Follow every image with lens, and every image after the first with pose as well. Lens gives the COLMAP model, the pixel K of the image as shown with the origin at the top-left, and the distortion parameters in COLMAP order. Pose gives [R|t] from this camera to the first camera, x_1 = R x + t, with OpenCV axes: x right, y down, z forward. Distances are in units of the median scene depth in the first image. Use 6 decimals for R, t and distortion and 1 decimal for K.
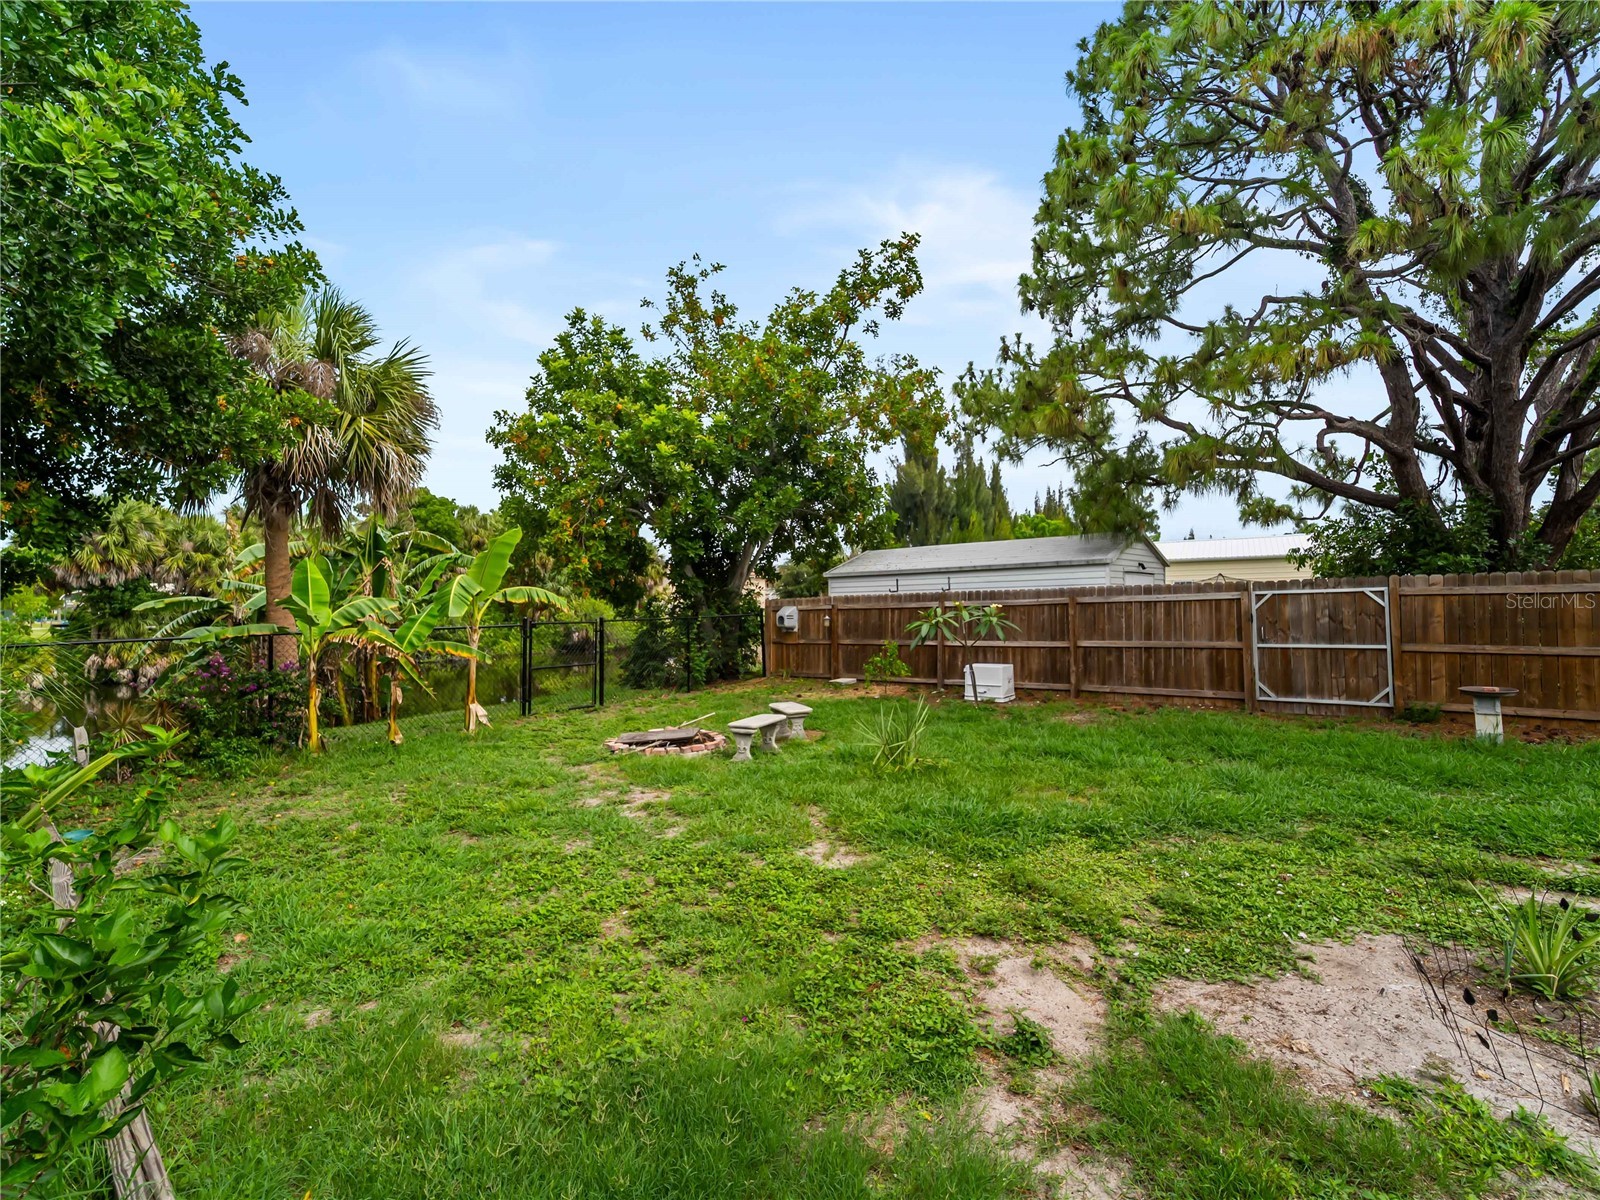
lens RADIAL K [[731.0, 0, 816.1], [0, 731.0, 581.6], [0, 0, 1]] dist [0.000908, -0.003182]
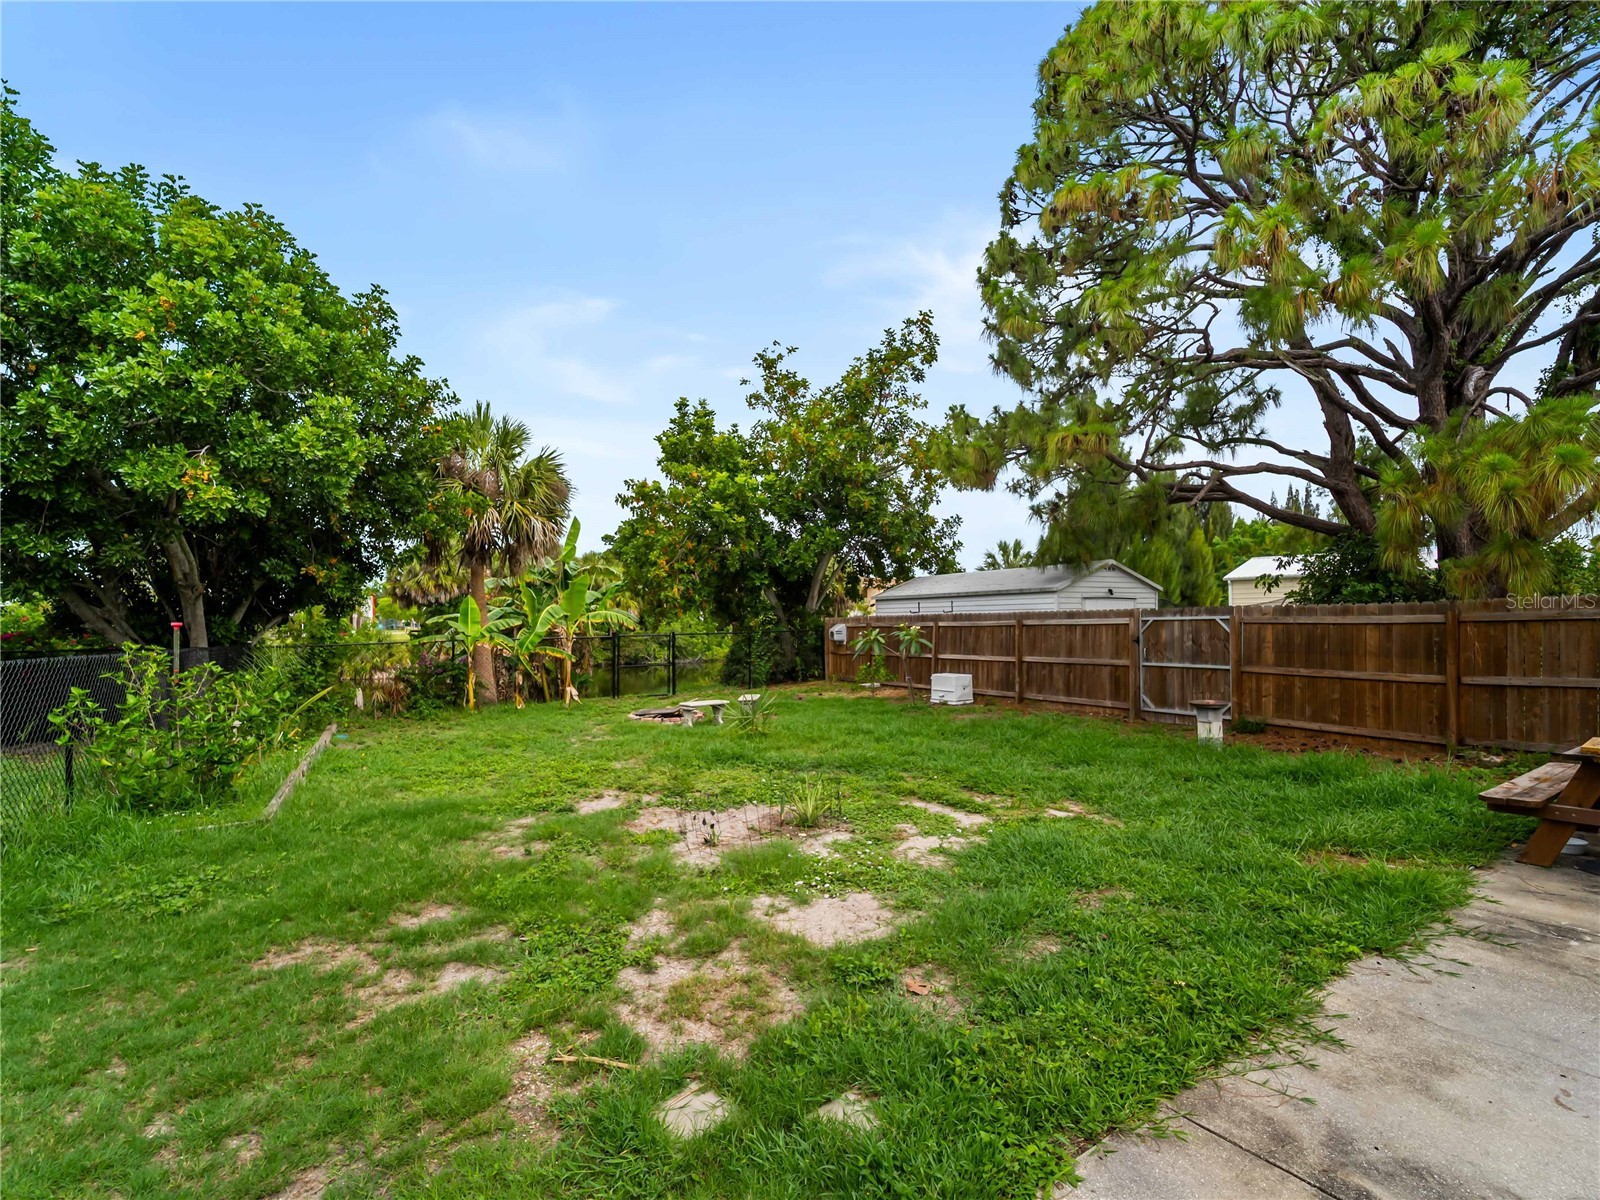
lens RADIAL K [[731.0, 0, 817.3], [0, 731.0, 620.3], [0, 0, 1]] dist [0.000908, -0.003182]
pose [[0.946182, 0.008031, -0.323535, 0.422961], [0.004425, 0.999278, 0.037747, -0.024849], [0.323605, -0.037147, 0.945463, -0.235239]]
